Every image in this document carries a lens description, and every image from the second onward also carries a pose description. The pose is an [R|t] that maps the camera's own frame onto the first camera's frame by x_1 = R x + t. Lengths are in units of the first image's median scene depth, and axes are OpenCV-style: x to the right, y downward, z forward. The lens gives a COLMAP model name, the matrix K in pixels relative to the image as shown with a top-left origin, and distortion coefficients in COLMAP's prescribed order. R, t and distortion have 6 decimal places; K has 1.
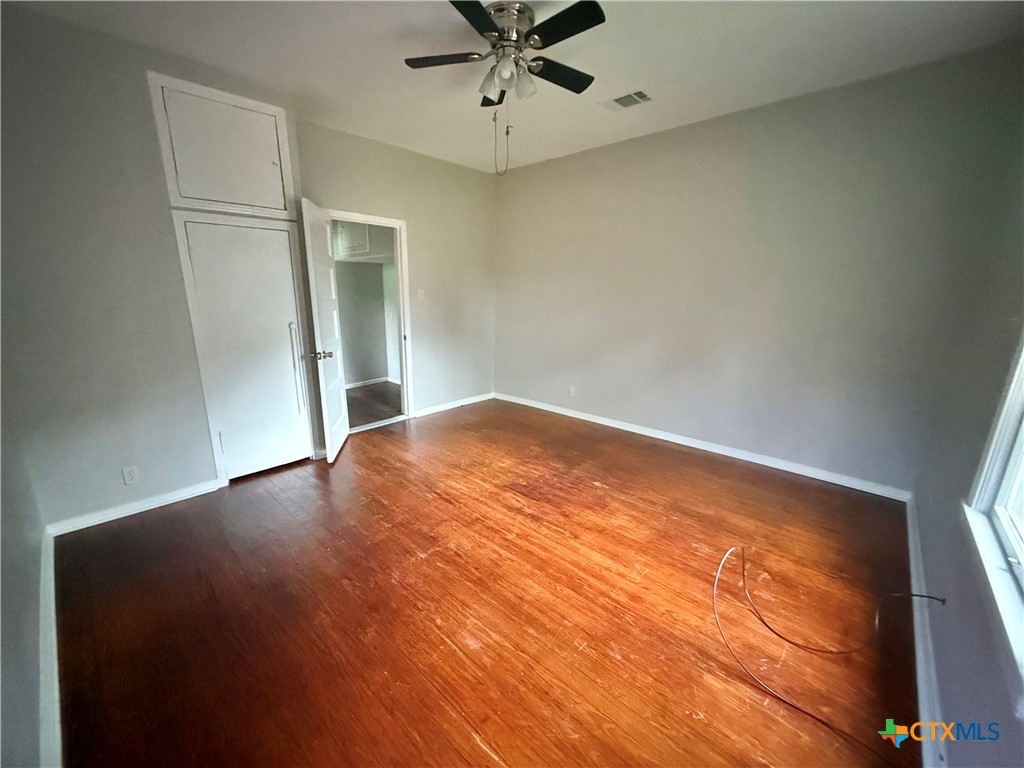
lens RADIAL K [[407.3, 0, 506.0], [0, 407.3, 385.7], [0, 0, 1]] dist [0.003263, -0.000013]
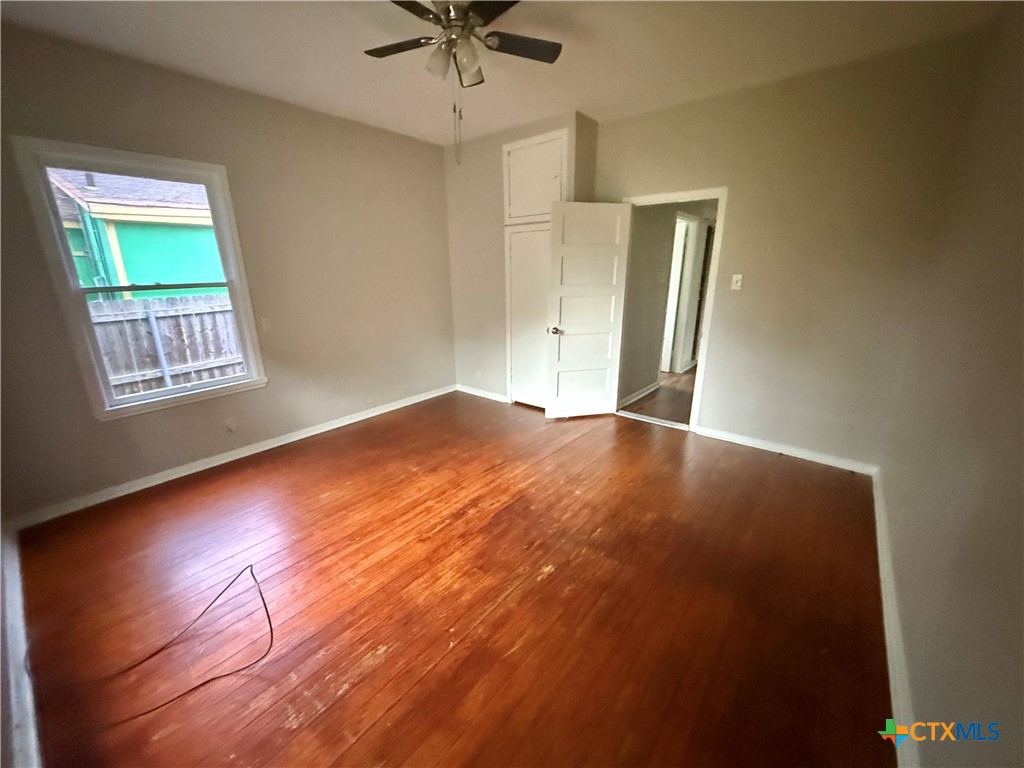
lens RADIAL K [[407.3, 0, 505.3], [0, 407.3, 385.6], [0, 0, 1]] dist [0.003263, -0.000013]
pose [[0.058929, 0.266233, -0.962106, 0.884581], [-0.224767, 0.942572, 0.247060, -0.220695], [0.972629, 0.201690, 0.115385, 0.888218]]
